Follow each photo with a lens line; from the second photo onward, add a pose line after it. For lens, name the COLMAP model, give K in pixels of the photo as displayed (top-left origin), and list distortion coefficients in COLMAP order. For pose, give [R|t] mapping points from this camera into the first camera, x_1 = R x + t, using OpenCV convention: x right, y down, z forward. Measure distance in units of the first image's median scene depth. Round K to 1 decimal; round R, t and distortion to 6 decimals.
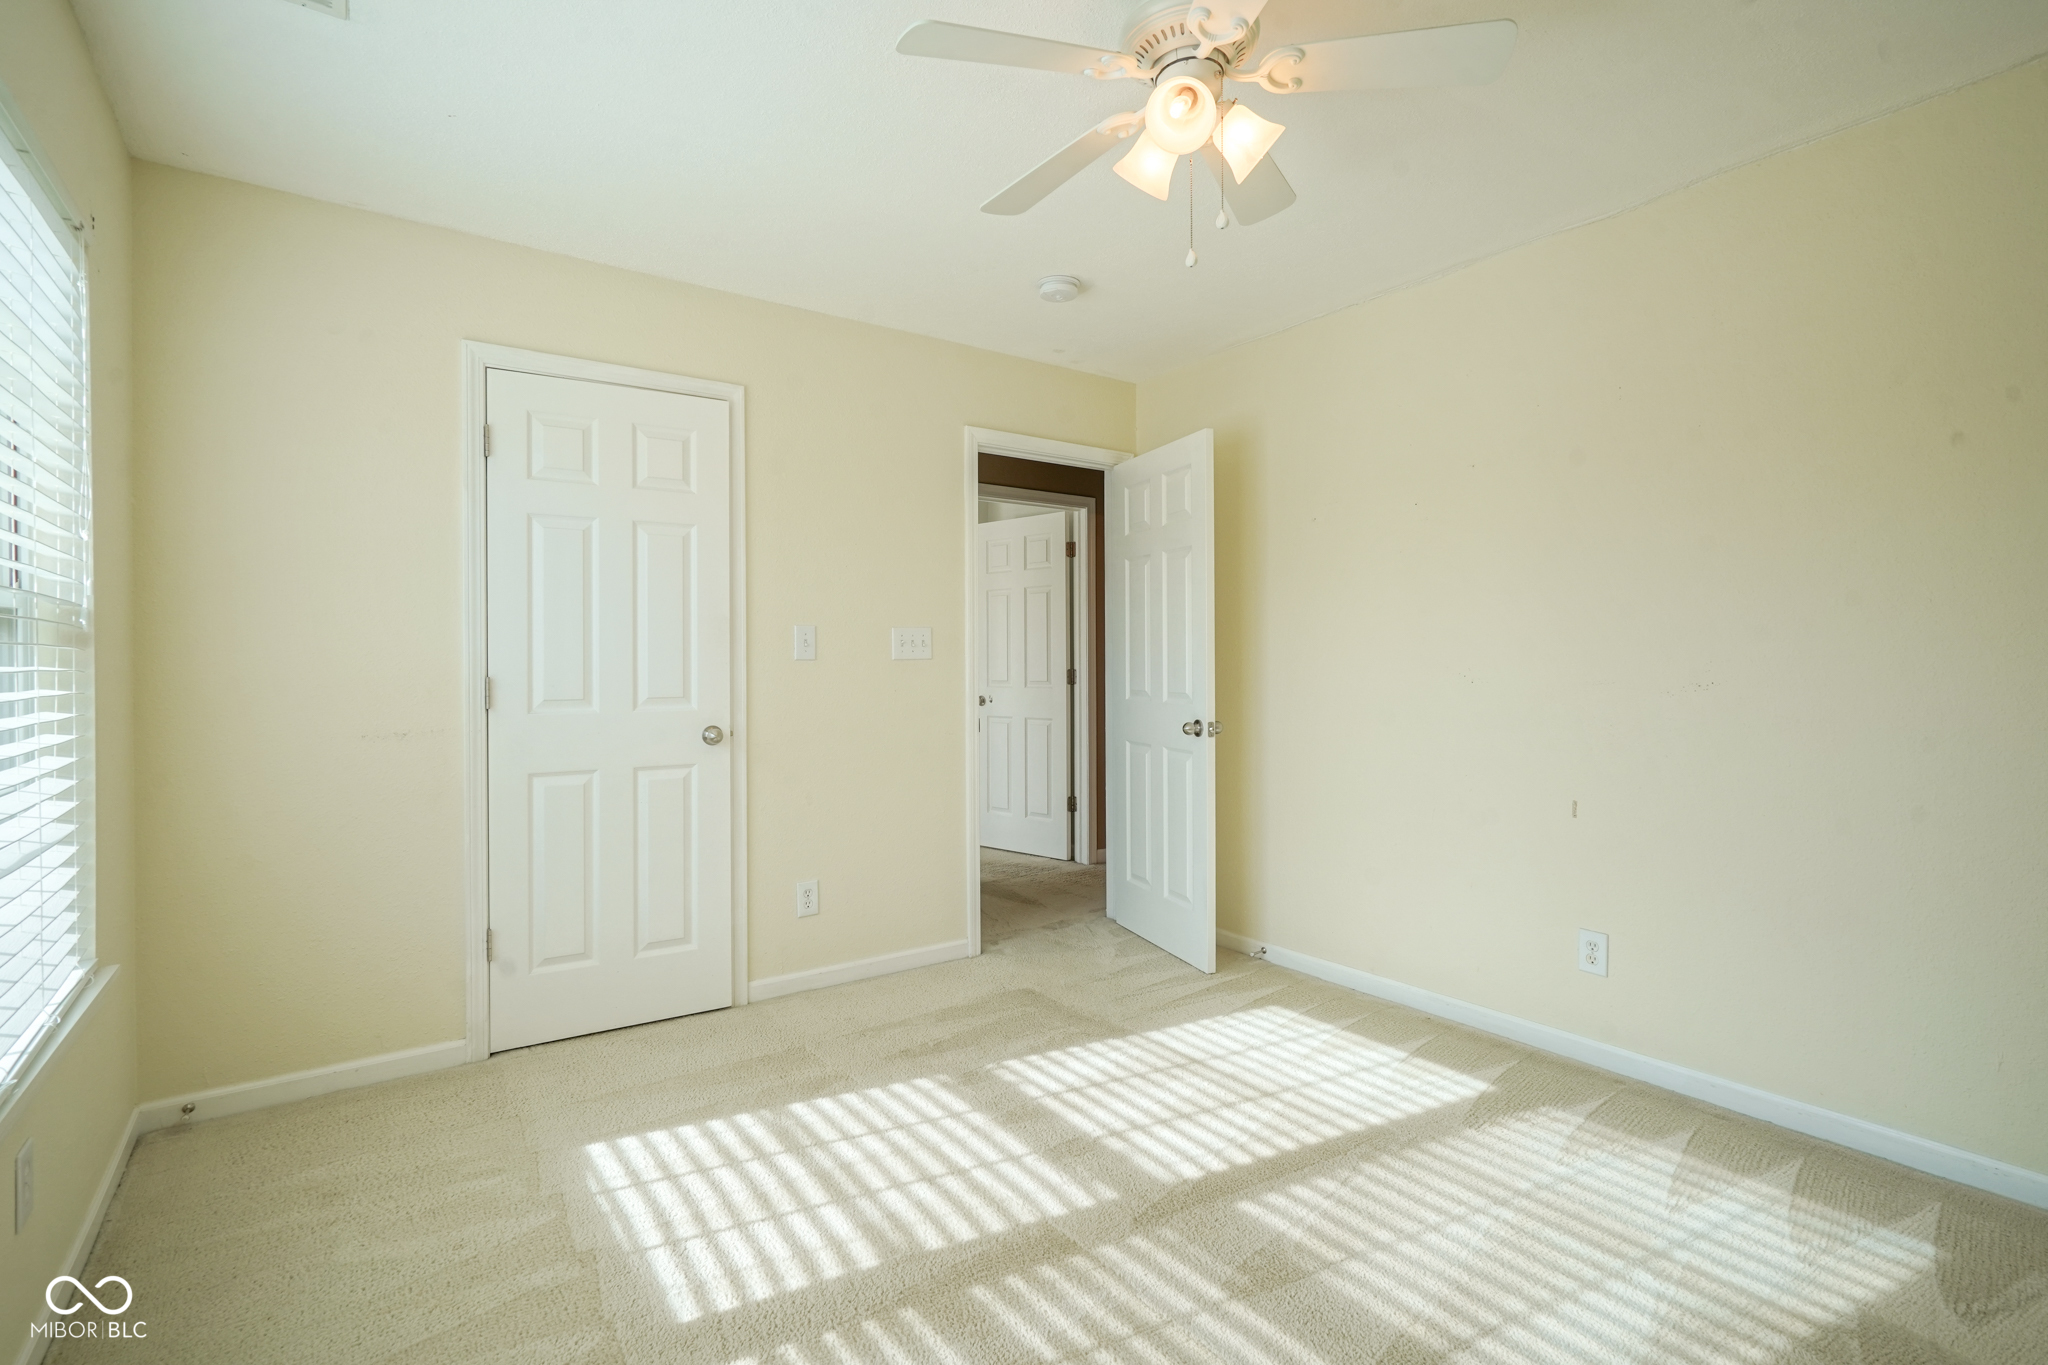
lens RADIAL K [[929.6, 0, 1026.4], [0, 929.6, 680.6], [0, 0, 1]] dist [-0.002859, 0.001513]
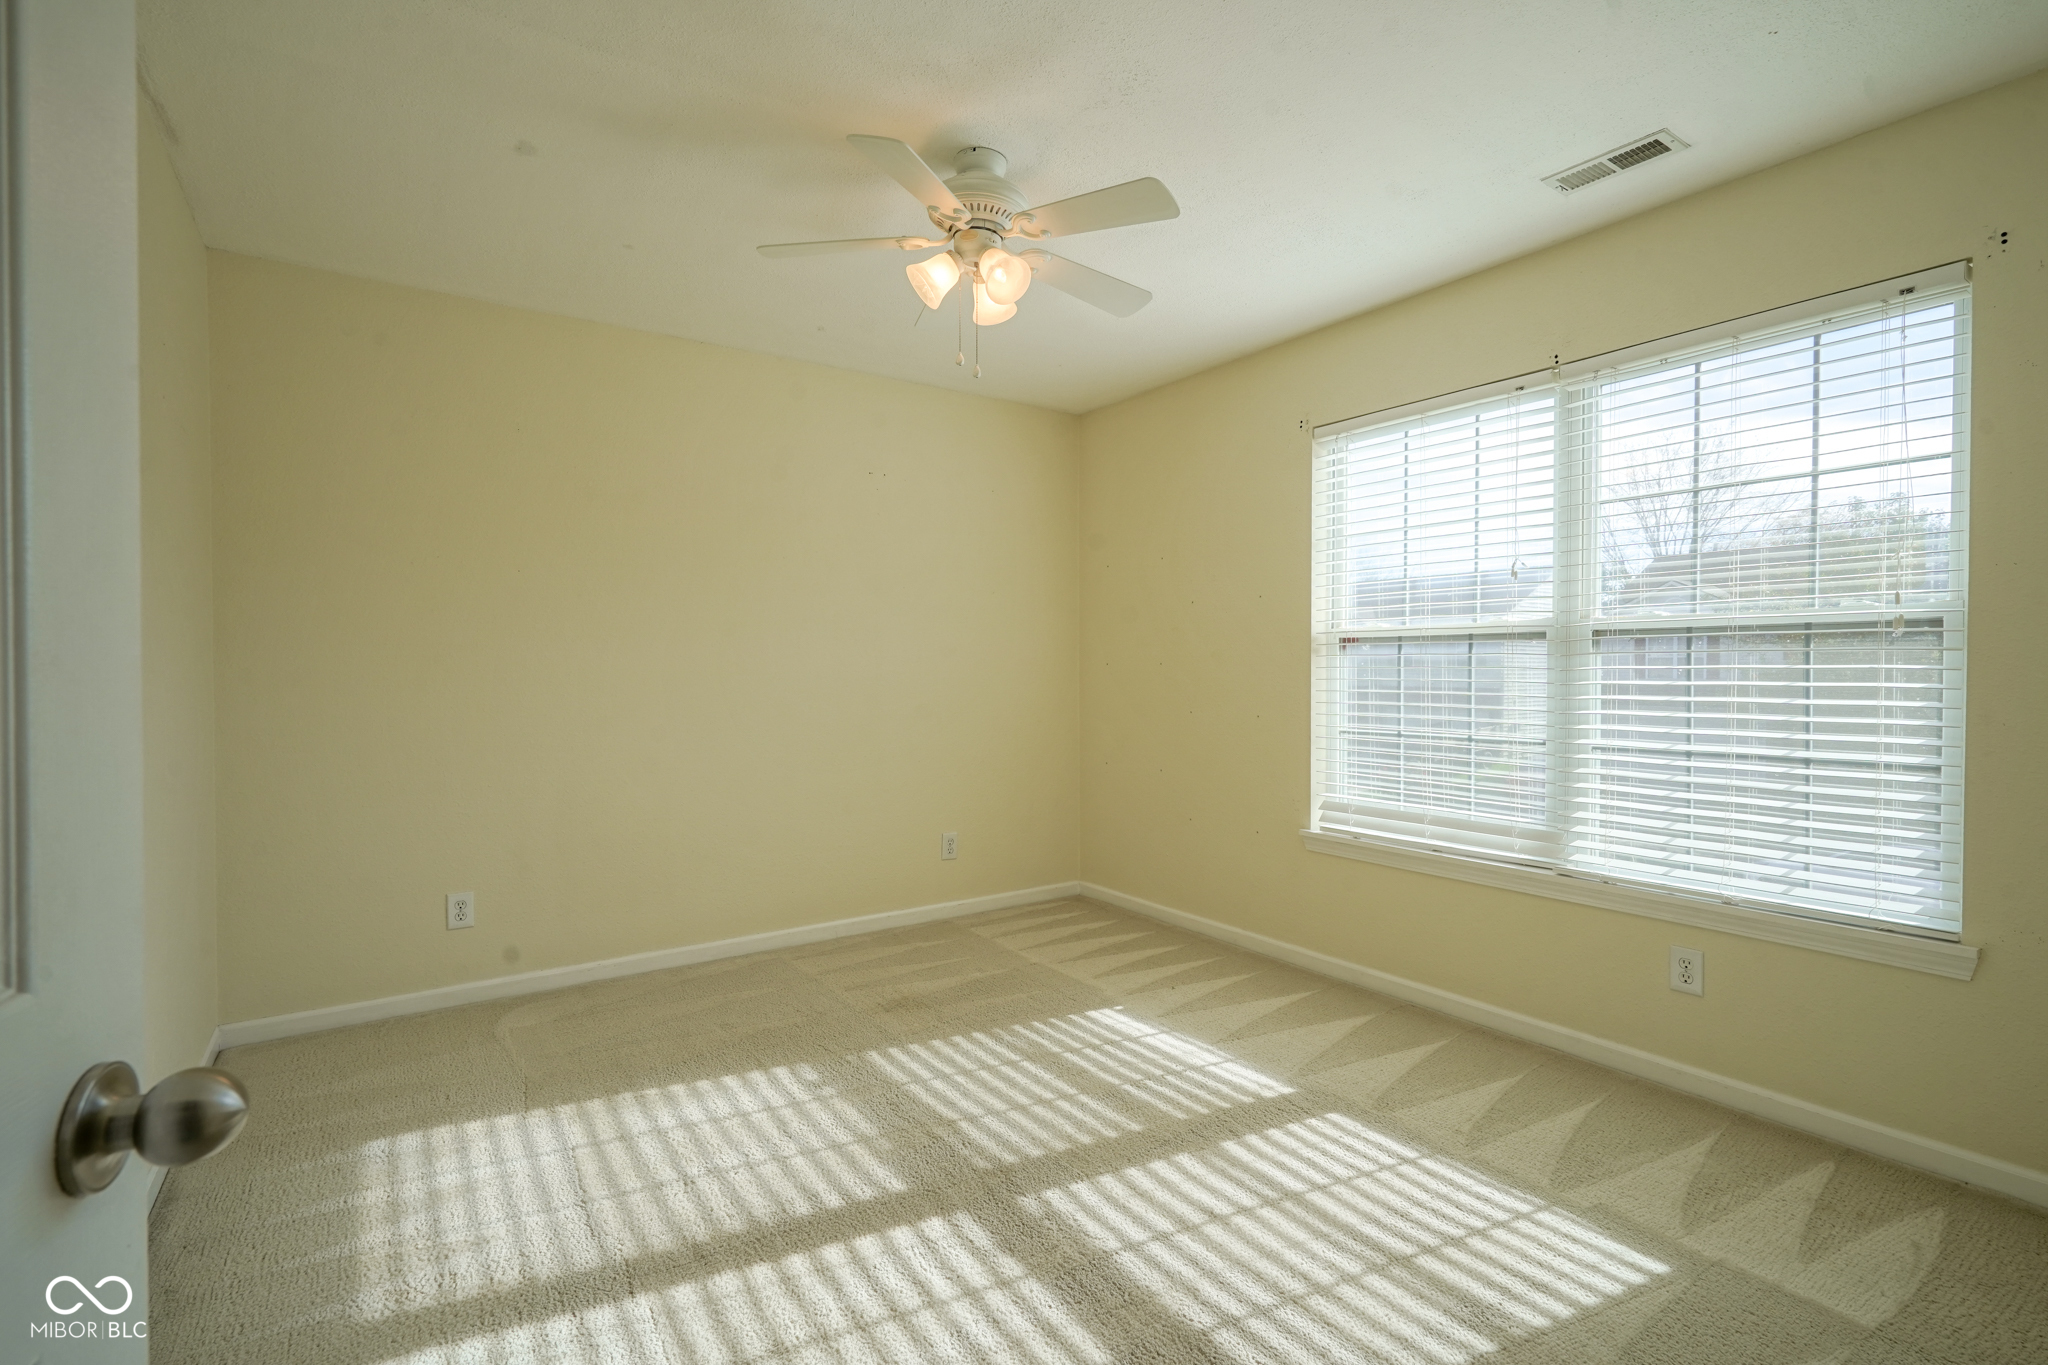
lens RADIAL K [[929.6, 0, 1027.4], [0, 929.6, 668.8], [0, 0, 1]] dist [-0.002859, 0.001513]
pose [[-0.999911, 0.007264, 0.011156, 0.072975], [0.007520, 0.999706, 0.023050, -0.040127], [-0.010986, 0.023131, -0.999672, 1.972676]]
